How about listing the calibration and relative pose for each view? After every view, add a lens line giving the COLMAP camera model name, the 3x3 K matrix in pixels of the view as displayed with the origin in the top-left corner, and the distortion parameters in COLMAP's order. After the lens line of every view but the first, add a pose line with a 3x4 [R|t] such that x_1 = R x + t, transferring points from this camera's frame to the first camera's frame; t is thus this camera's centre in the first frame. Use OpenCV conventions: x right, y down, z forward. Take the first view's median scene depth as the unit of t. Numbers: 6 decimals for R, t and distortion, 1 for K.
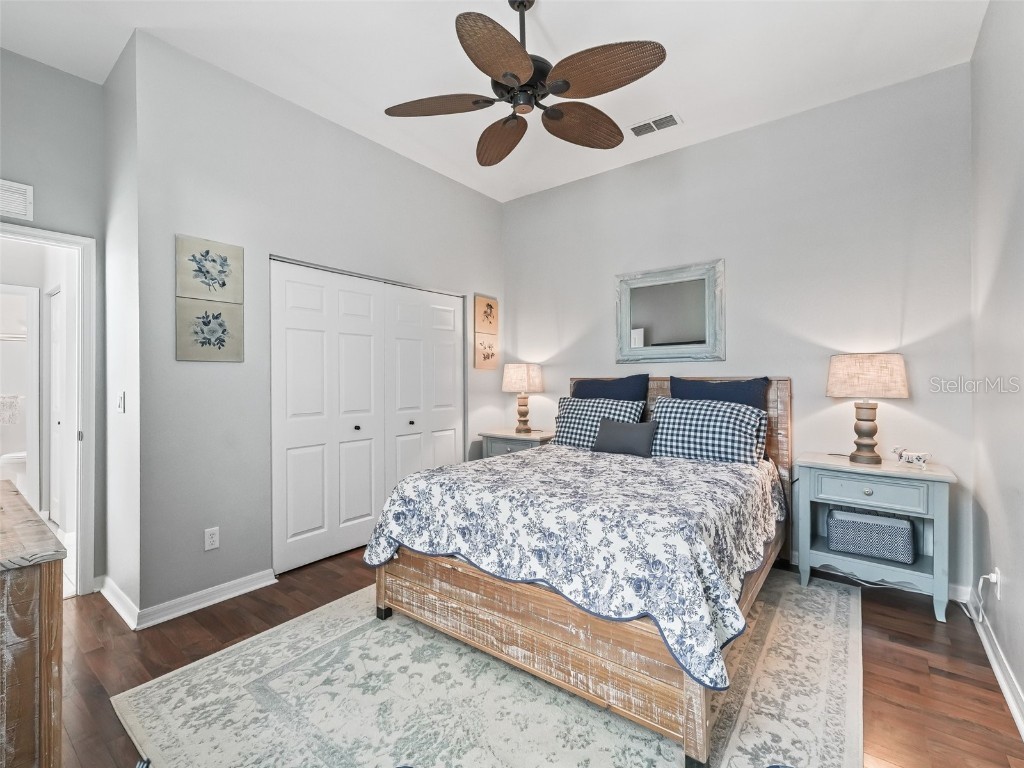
lens RADIAL K [[471.3, 0, 511.2], [0, 471.3, 381.6], [0, 0, 1]] dist [0.009535, -0.001388]
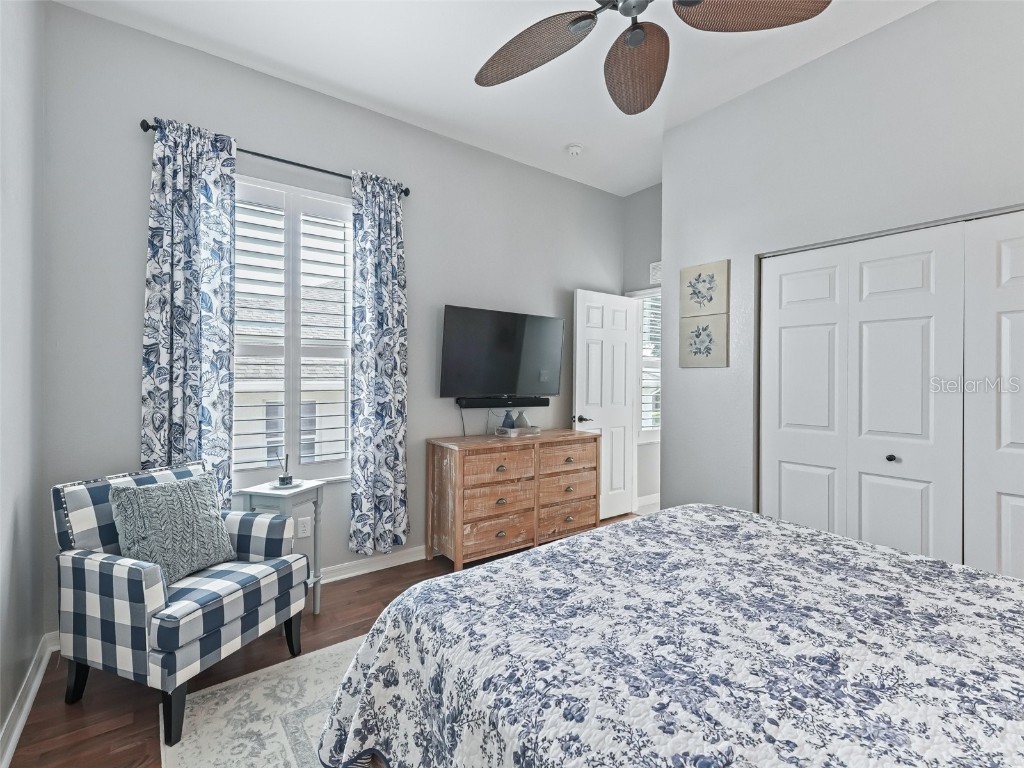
lens RADIAL K [[471.3, 0, 509.7], [0, 471.3, 378.0], [0, 0, 1]] dist [0.009535, -0.001388]
pose [[-0.278381, 0.014285, -0.960364, 0.622207], [0.002256, 0.999896, 0.014220, -0.034788], [0.960468, 0.001792, -0.278385, 0.866570]]
